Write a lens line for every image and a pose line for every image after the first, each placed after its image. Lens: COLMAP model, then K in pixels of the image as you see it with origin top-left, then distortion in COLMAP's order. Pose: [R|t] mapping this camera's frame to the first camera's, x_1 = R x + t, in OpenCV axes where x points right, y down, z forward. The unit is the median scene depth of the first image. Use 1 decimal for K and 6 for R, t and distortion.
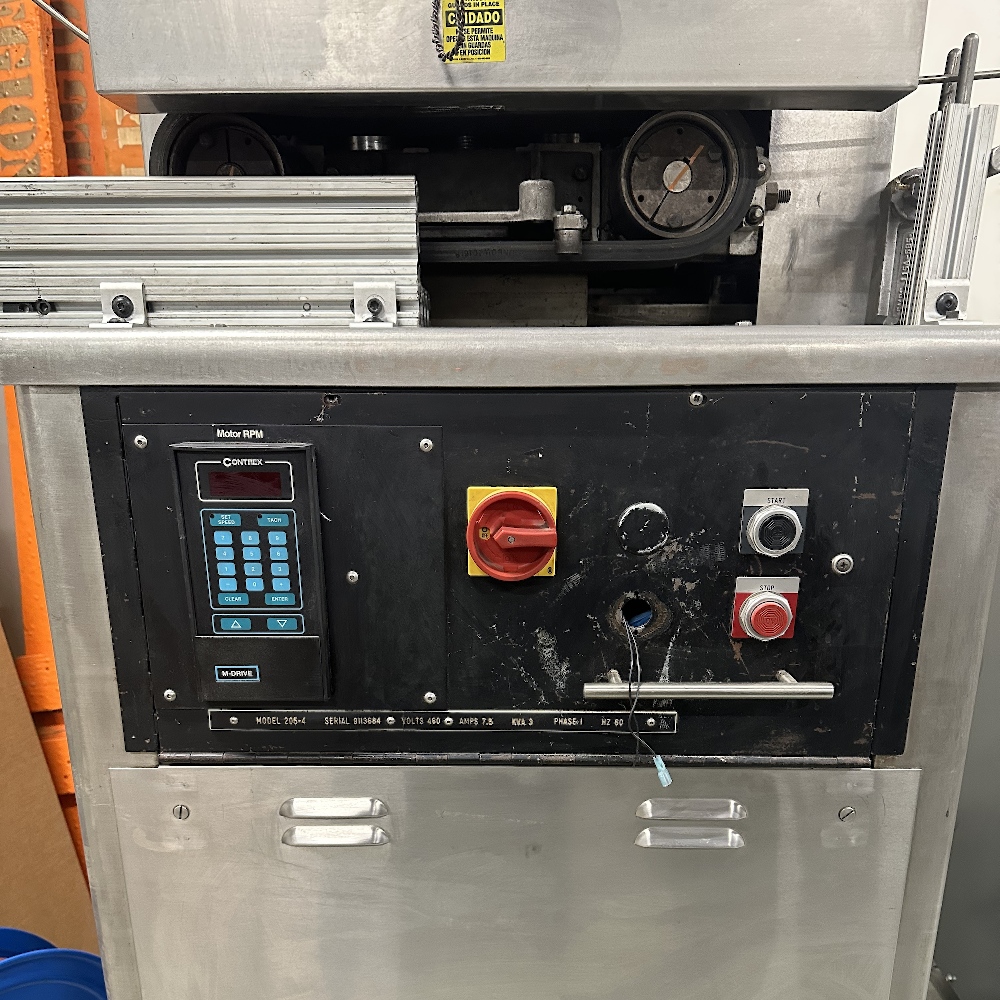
lens RADIAL K [[978.2, 0, 504.3], [0, 978.2, 501.7], [0, 0, 1]] dist [0.030822, -0.031888]
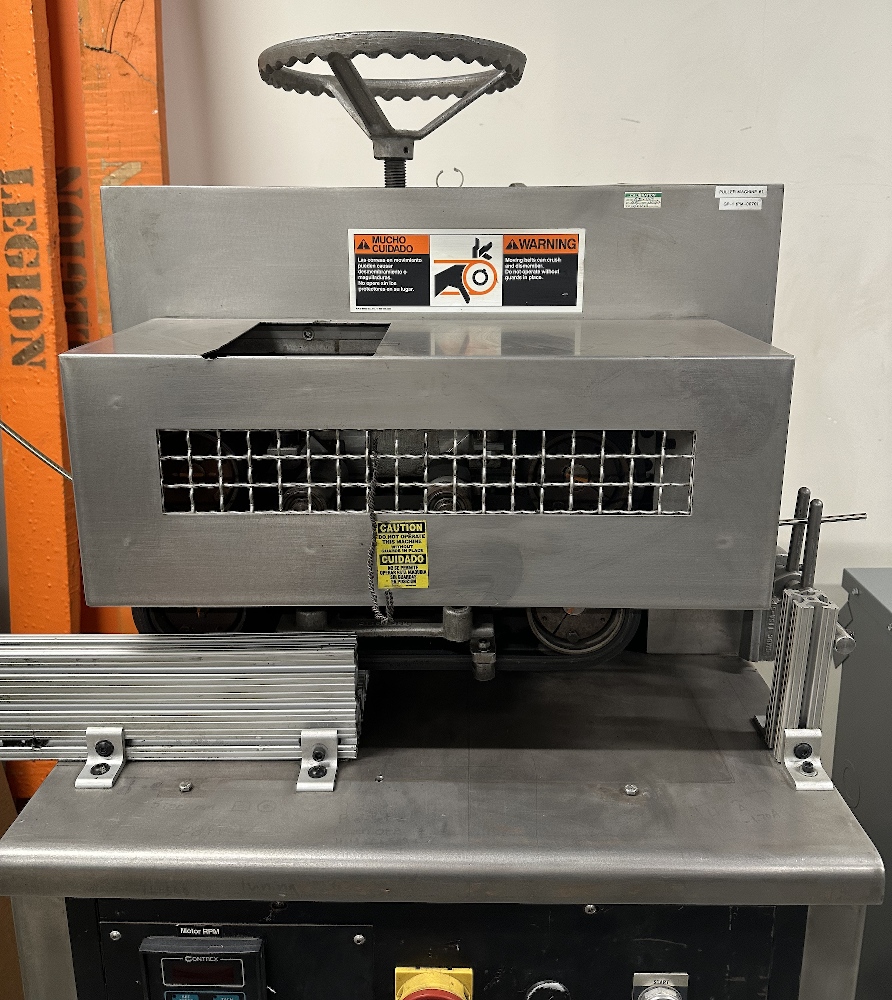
lens RADIAL K [[844.0, 0, 446.0], [0, 844.0, 500.0], [0, 0, 1]] dist [0.151202, -0.247946]
pose [[0.999985, -0.003124, 0.004460, 0.018590], [0.003534, 0.995440, -0.095326, -0.451159], [-0.004142, 0.095340, 0.995436, -0.066081]]
